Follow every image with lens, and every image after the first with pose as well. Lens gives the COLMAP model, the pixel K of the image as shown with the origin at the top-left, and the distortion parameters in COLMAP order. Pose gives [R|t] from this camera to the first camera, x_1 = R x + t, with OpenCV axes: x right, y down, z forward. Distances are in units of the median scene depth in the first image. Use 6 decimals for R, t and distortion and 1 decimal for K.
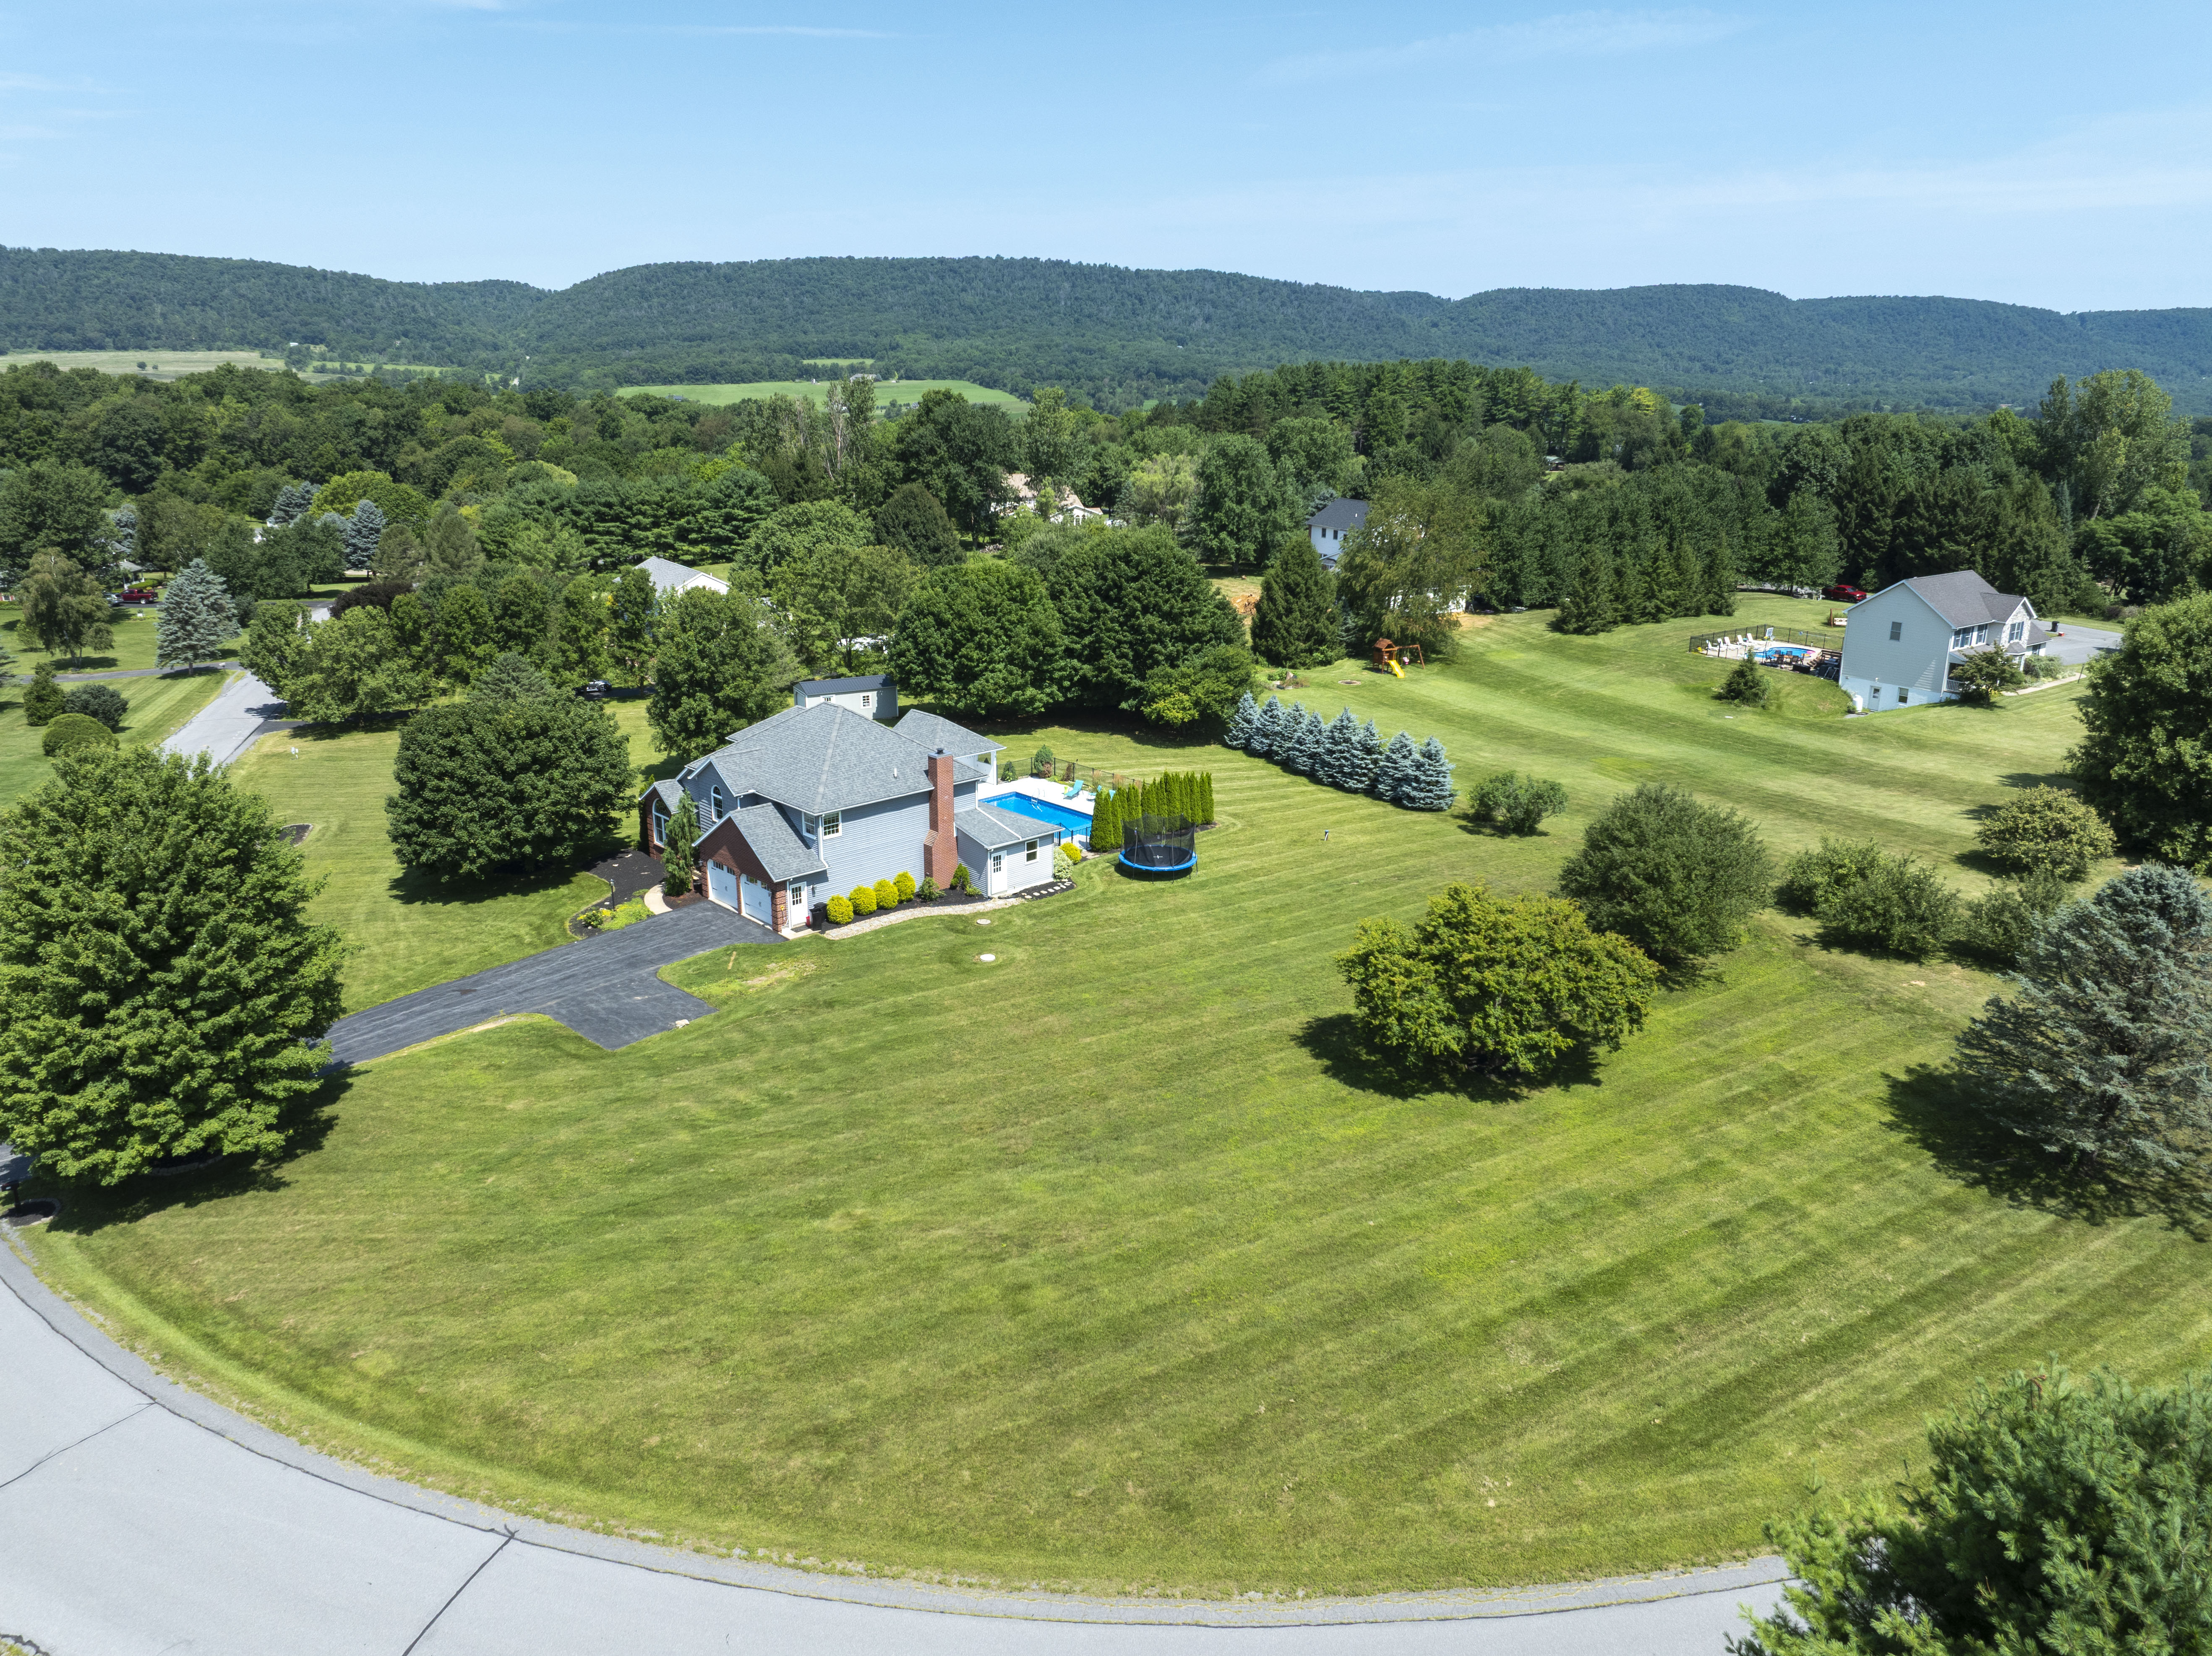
lens RADIAL K [[1567.5, 0, 1106.0], [0, 1567.5, 828.0], [0, 0, 1]] dist [-0.049021, 0.006571]
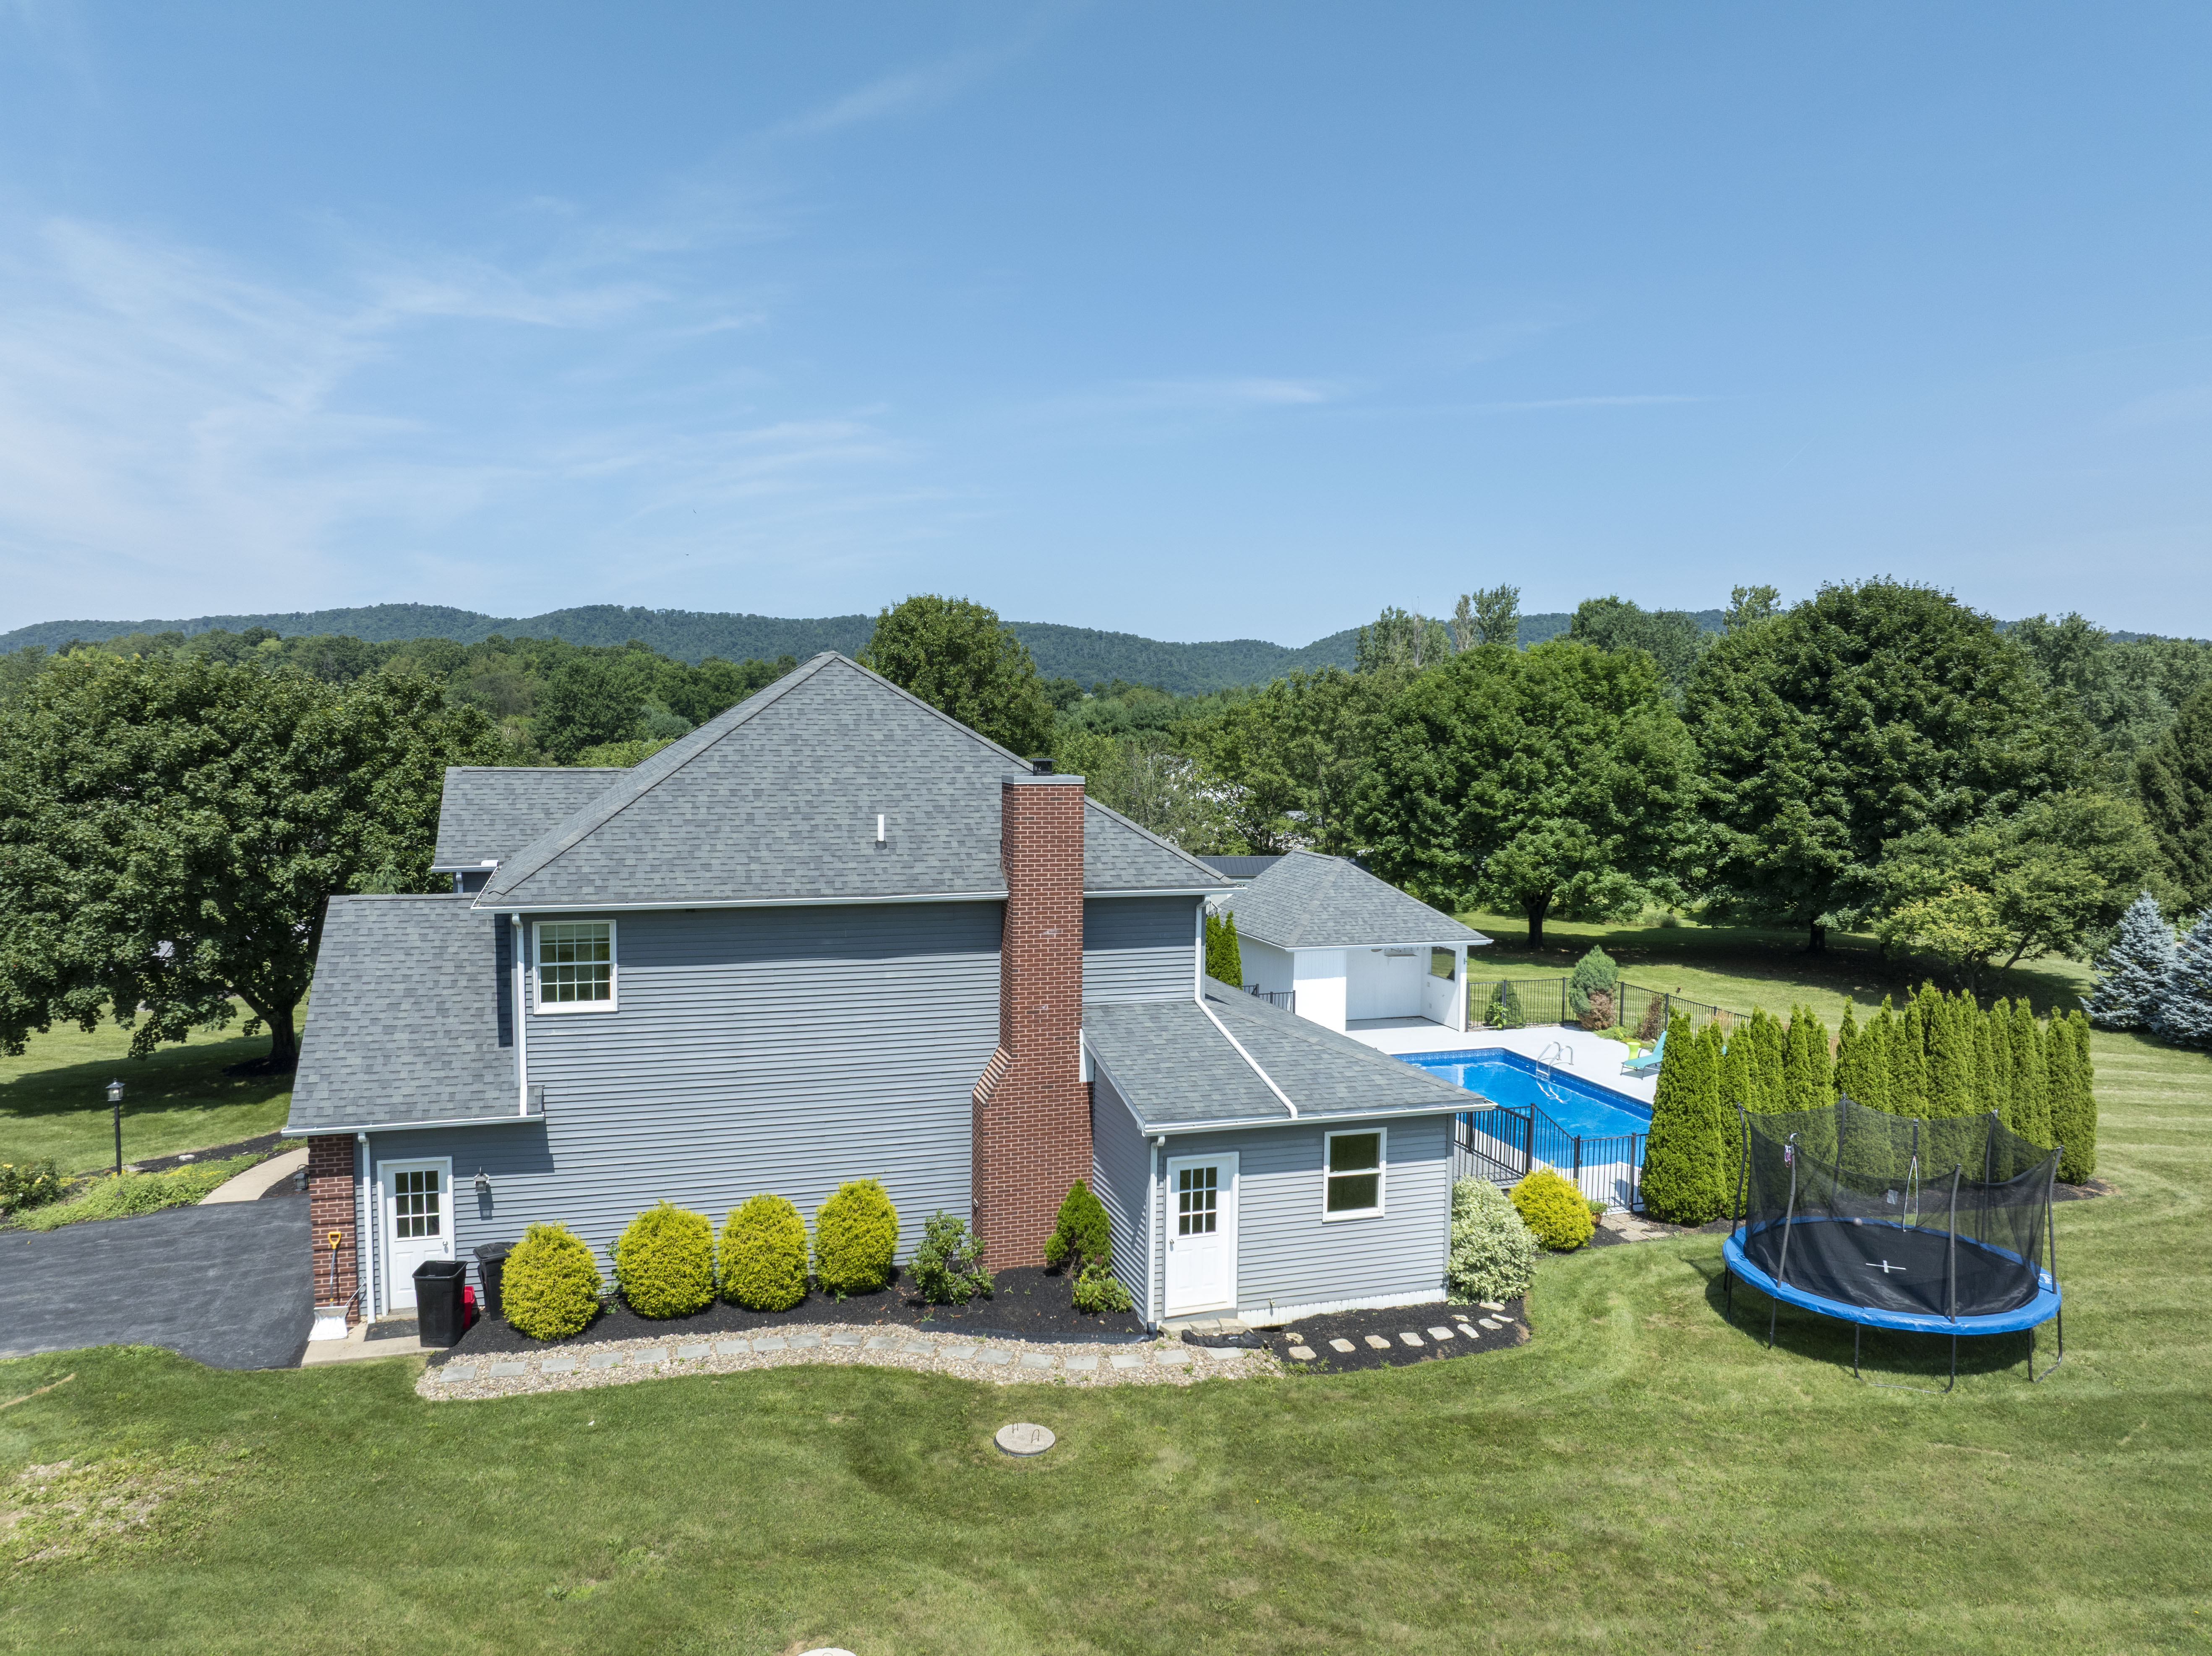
lens RADIAL K [[1522.4, 0, 1106.0], [0, 1522.4, 828.0], [0, 0, 1]] dist [-0.055822, 0.004895]
pose [[0.893531, 0.029215, -0.448050, 0.019463], [-0.131524, 0.971139, -0.198971, 0.010370], [0.429306, 0.236716, 0.871586, 0.529705]]
